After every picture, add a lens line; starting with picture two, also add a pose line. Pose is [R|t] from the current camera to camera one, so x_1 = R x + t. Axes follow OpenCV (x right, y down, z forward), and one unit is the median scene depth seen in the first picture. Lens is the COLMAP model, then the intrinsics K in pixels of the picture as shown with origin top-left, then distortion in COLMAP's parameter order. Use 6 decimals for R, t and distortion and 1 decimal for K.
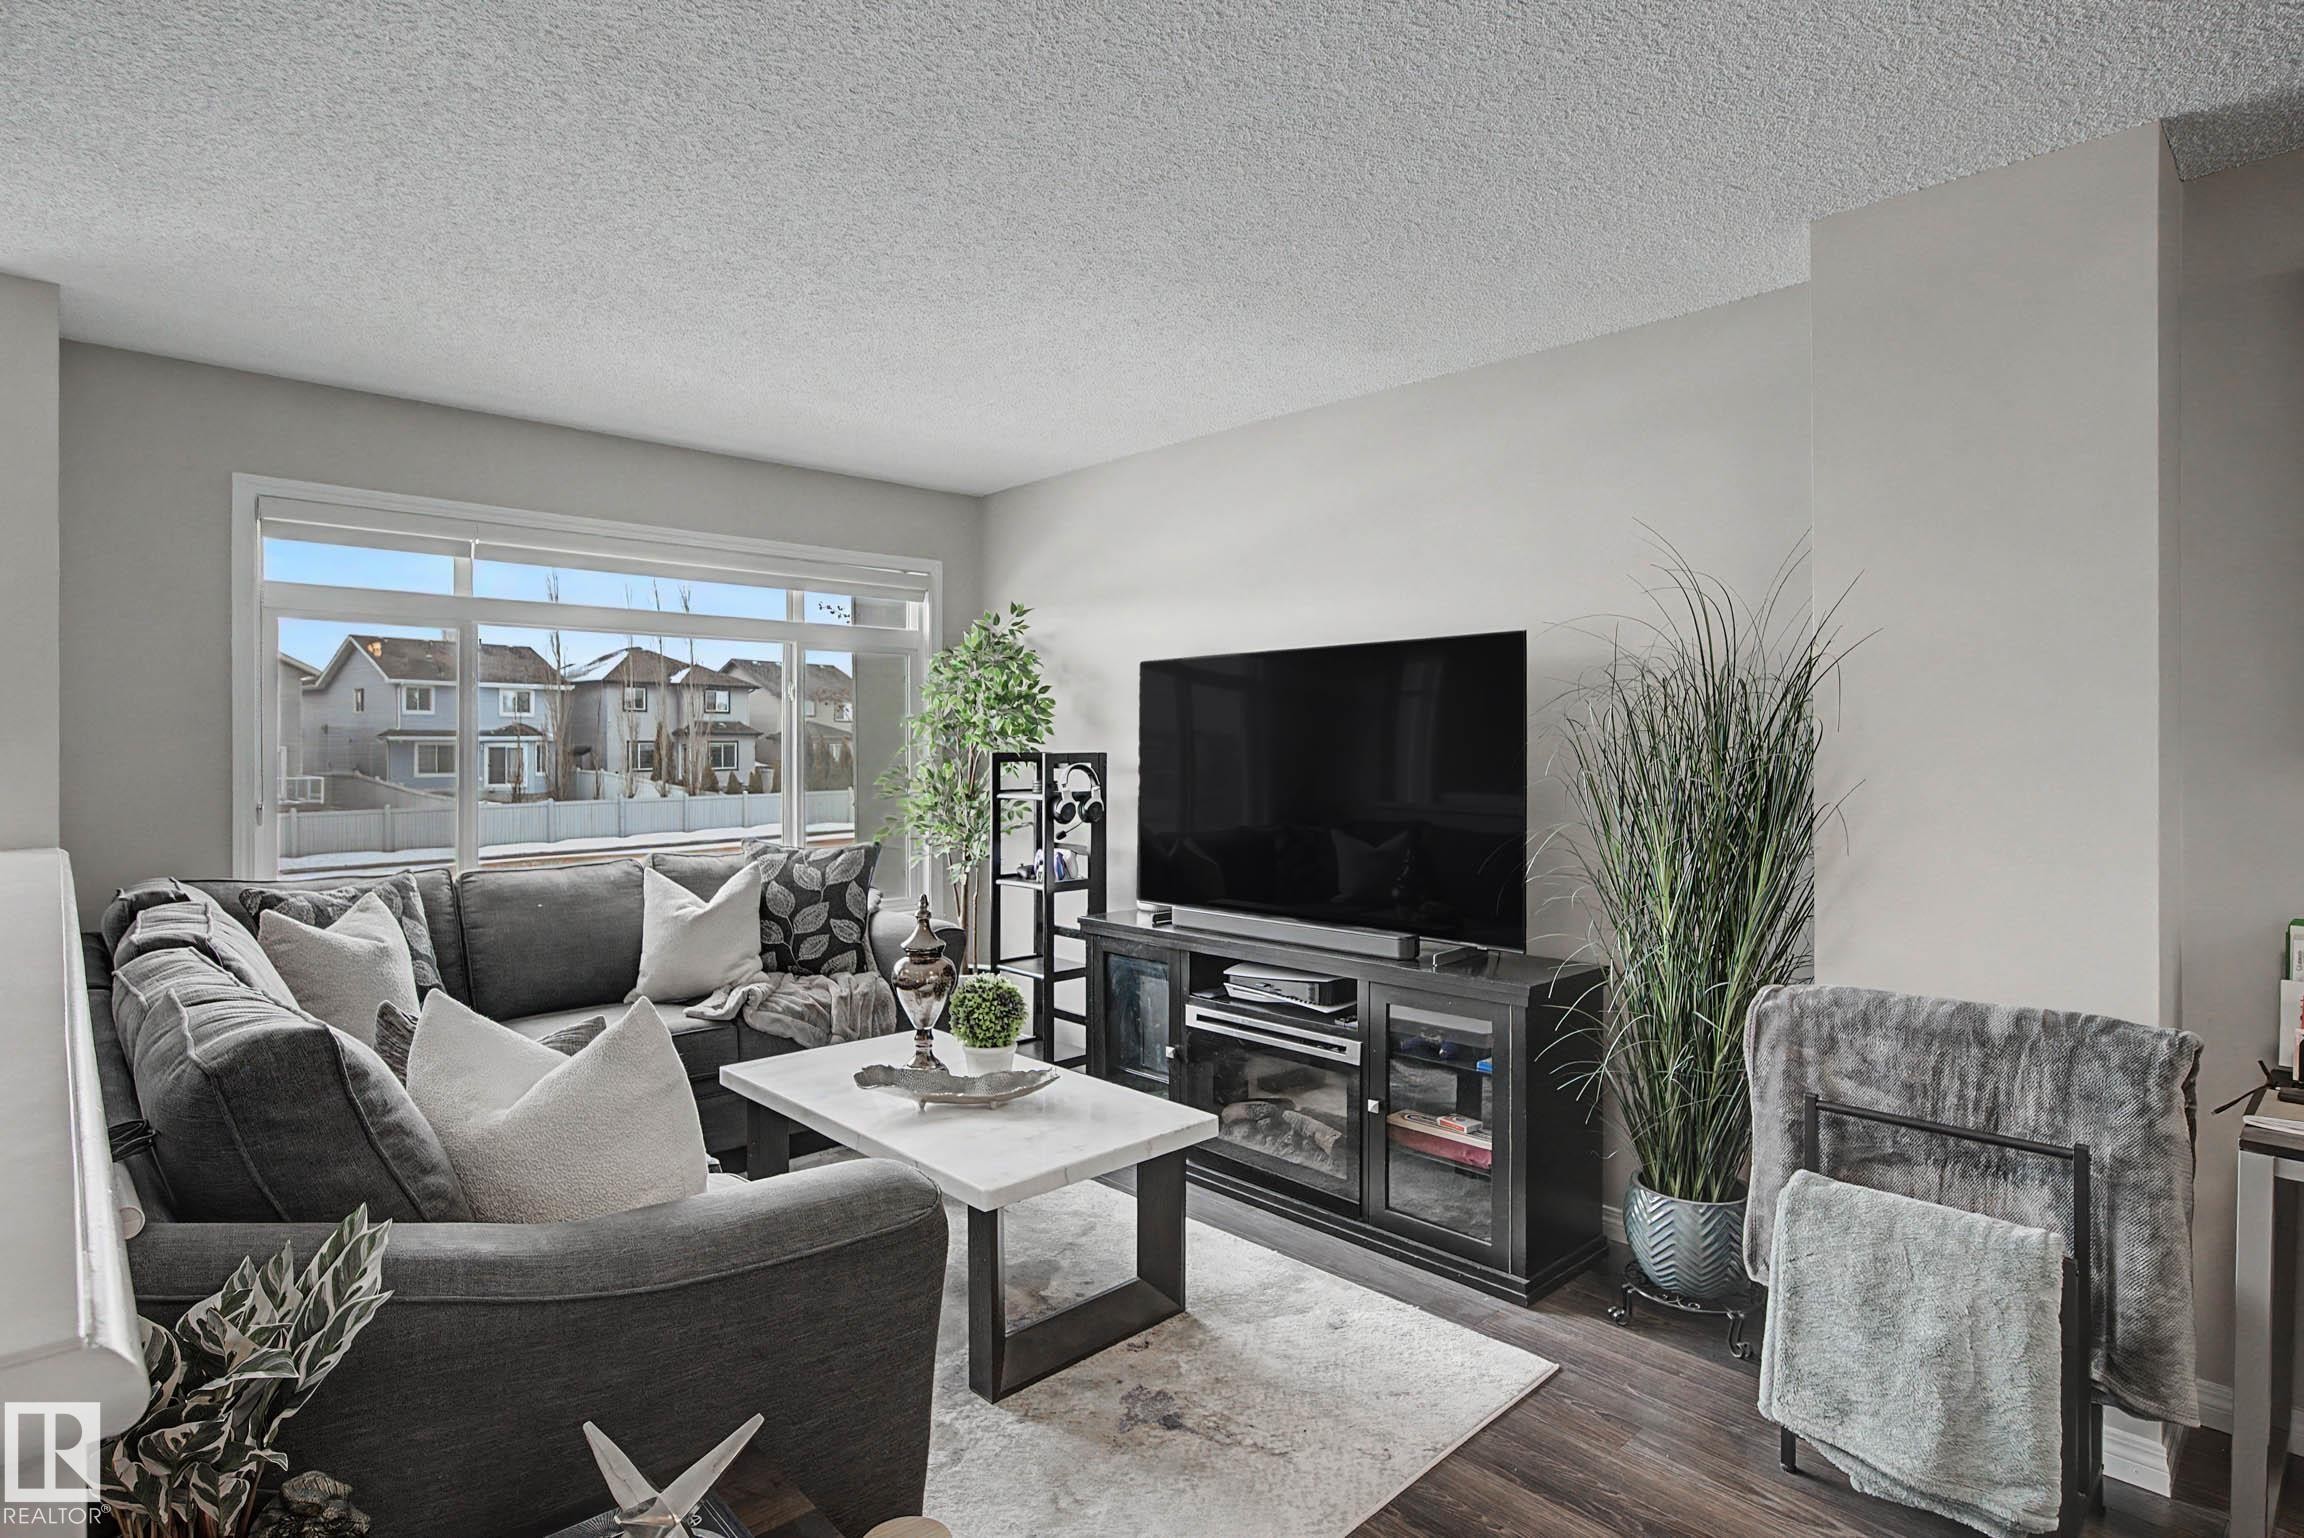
lens RADIAL K [[1173.3, 0, 1221.9], [0, 1173.3, 752.5], [0, 0, 1]] dist [-0.009653, 0.000830]
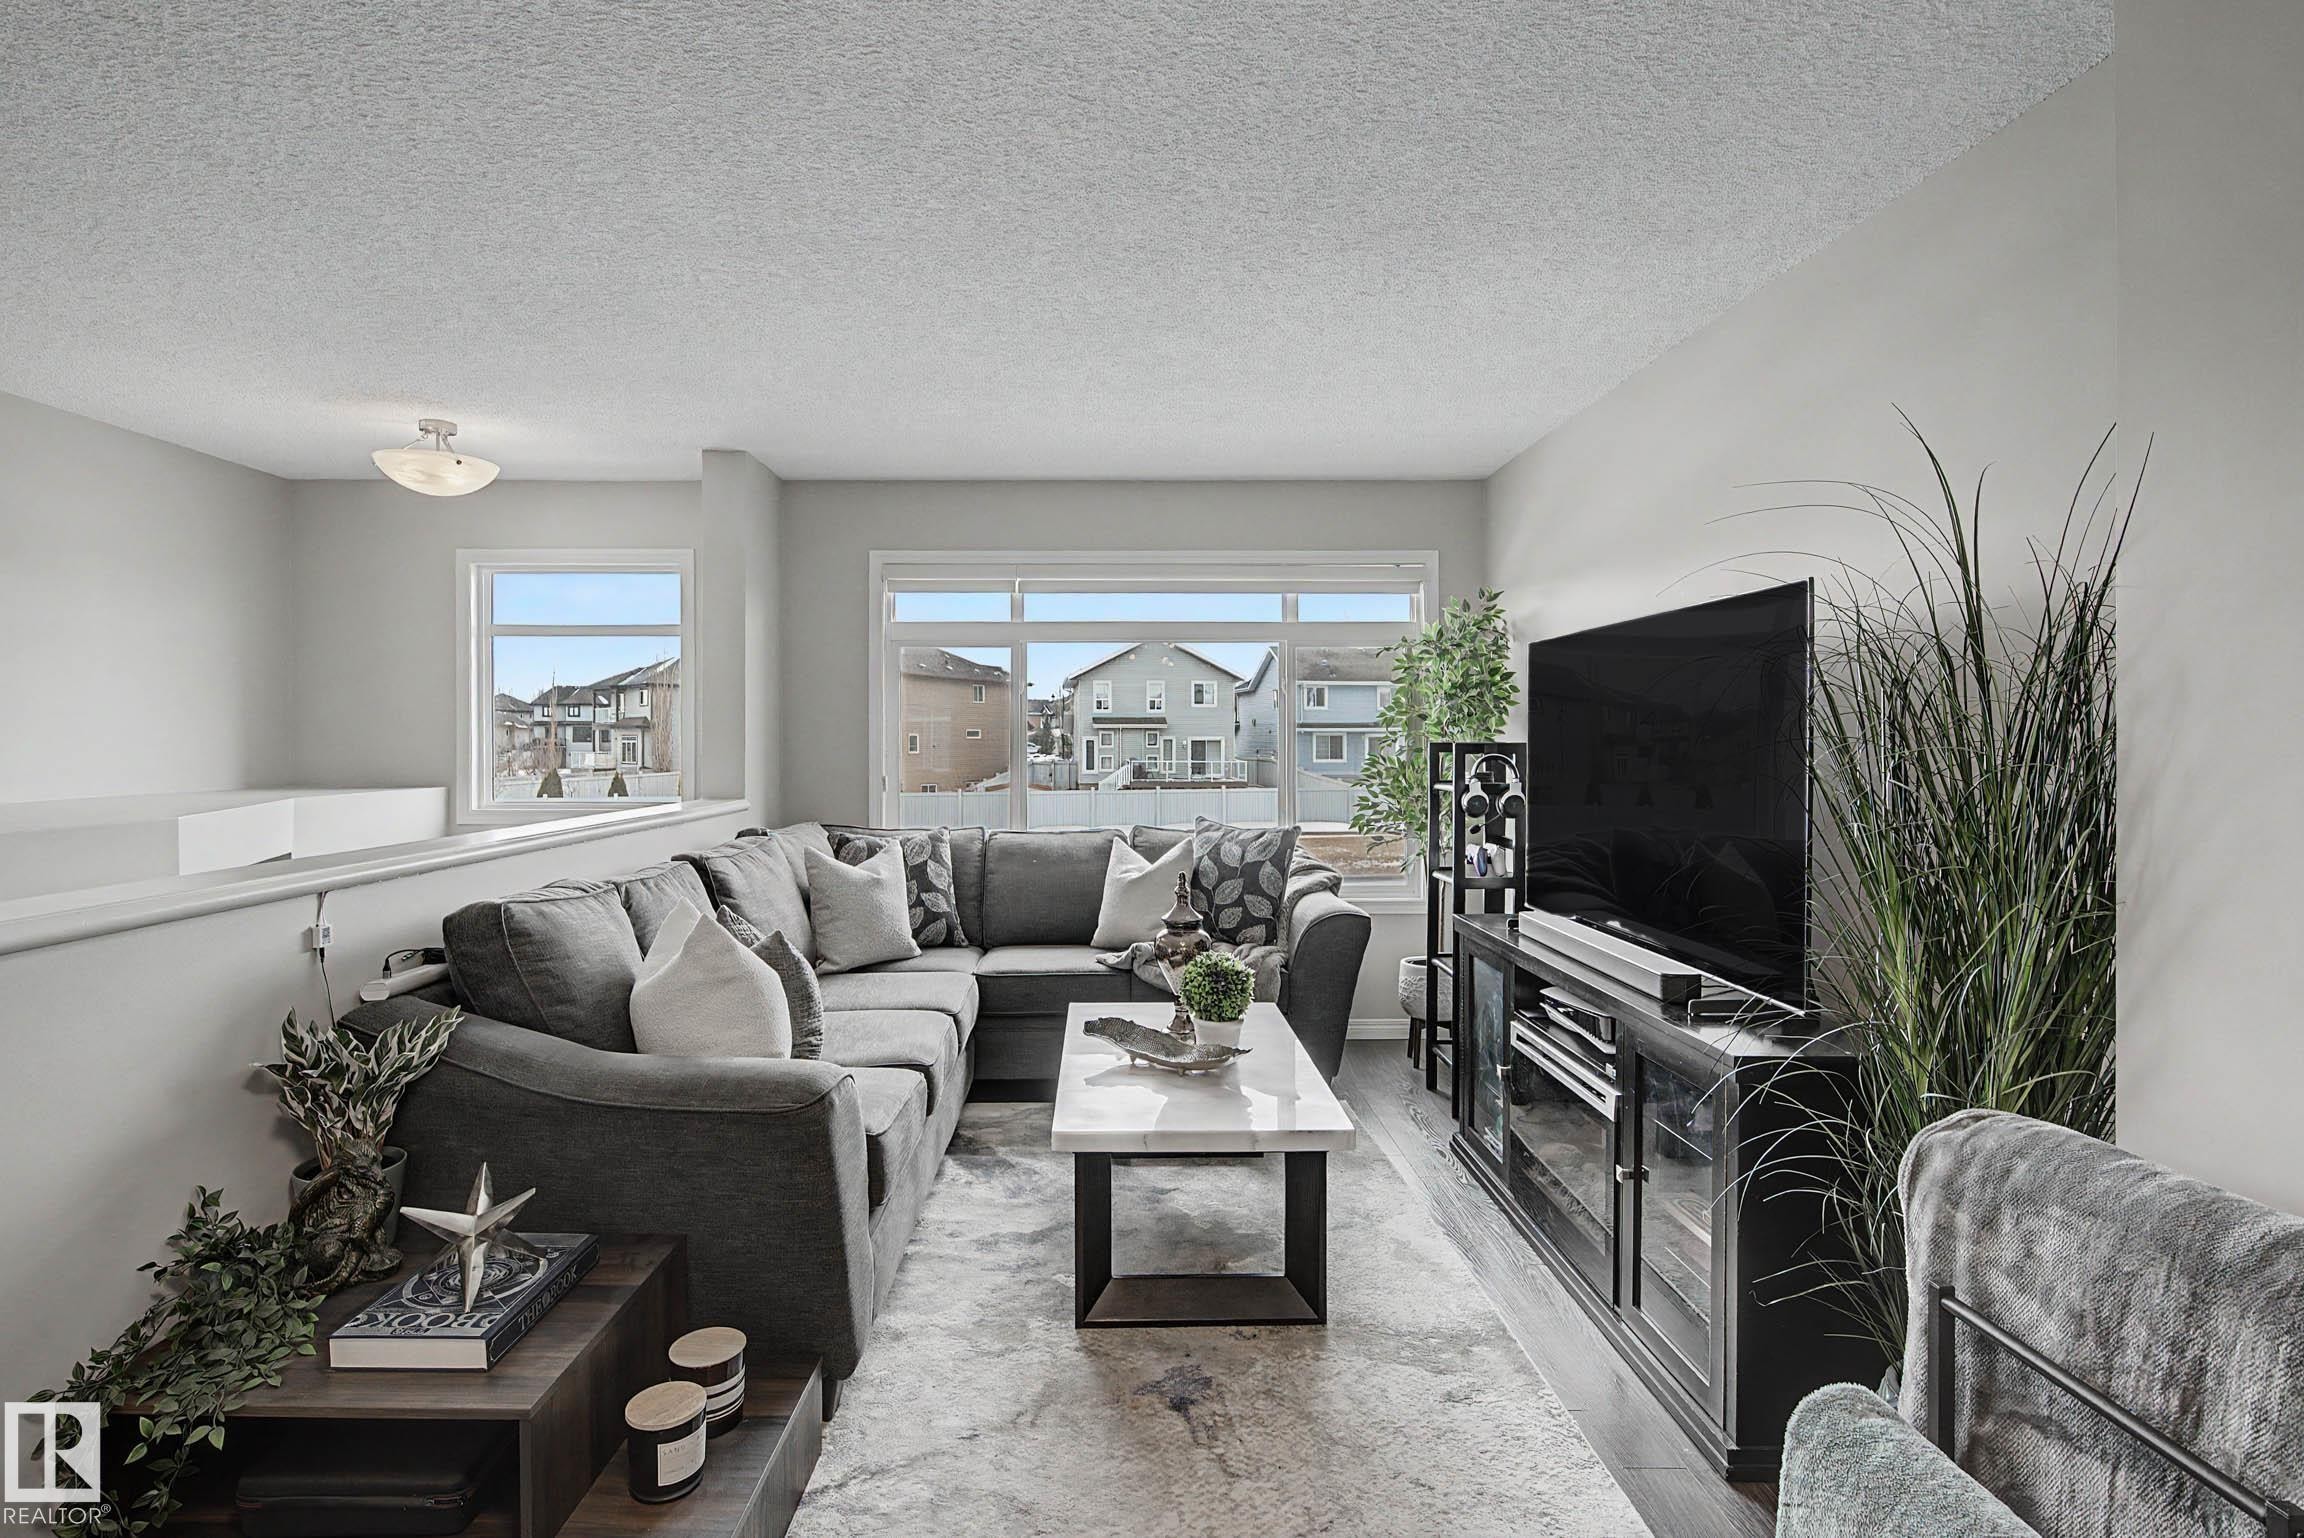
lens RADIAL K [[1173.3, 0, 1140.7], [0, 1173.3, 744.8], [0, 0, 1]] dist [-0.009653, 0.000830]
pose [[0.724696, 0.004059, -0.689057, 0.389743], [-0.002903, 0.999992, 0.002837, -0.000153], [0.689063, -0.000056, 0.724701, 0.151617]]
